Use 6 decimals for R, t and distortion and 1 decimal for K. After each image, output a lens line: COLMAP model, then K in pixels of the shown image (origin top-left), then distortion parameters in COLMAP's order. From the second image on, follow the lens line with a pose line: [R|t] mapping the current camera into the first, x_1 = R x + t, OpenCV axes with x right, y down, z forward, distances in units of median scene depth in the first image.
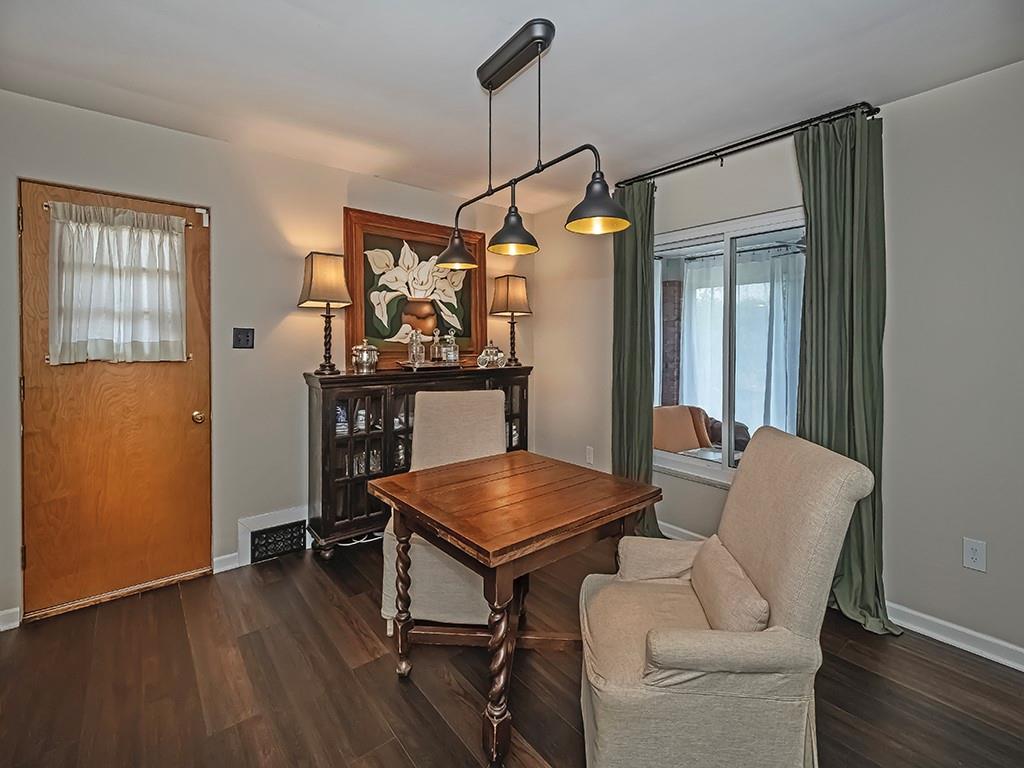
lens RADIAL K [[452.5, 0, 510.7], [0, 452.5, 351.8], [0, 0, 1]] dist [0.001353, 0.000091]
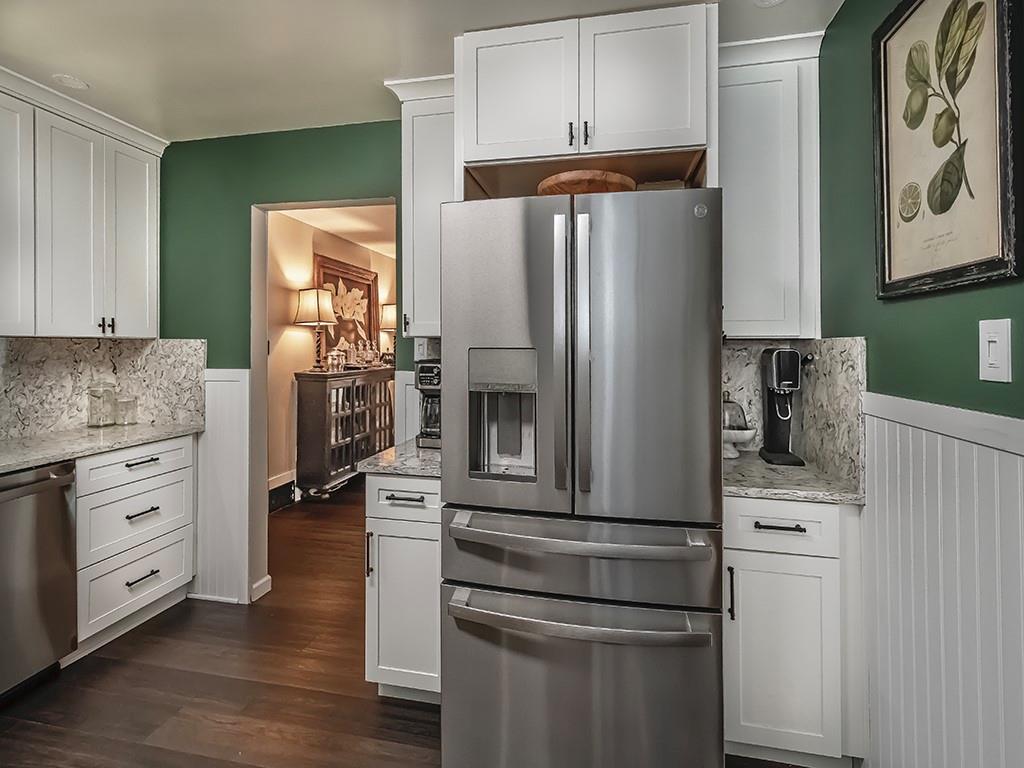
lens RADIAL K [[473.5, 0, 514.4], [0, 473.5, 347.0], [0, 0, 1]] dist [-0.001039, -0.000204]
pose [[0.776302, 0.004979, 0.630342, -0.768233], [0.008945, 0.999781, -0.018913, 0.003076], [-0.630298, 0.020321, 0.776087, -0.490520]]
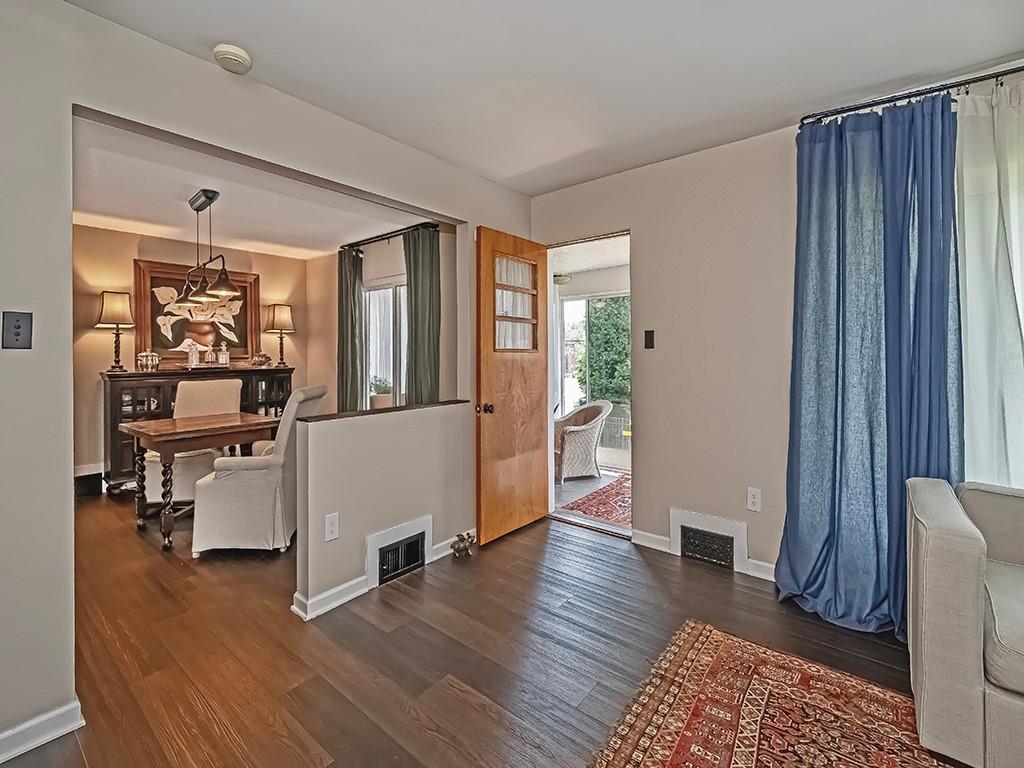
lens RADIAL K [[458.1, 0, 515.1], [0, 458.1, 357.8], [0, 0, 1]] dist [0.001770, 0.000115]
pose [[0.979511, -0.012946, 0.200974, 0.512749], [0.016396, 0.999745, -0.015512, 0.041587], [-0.200722, 0.018490, 0.979474, -0.663724]]
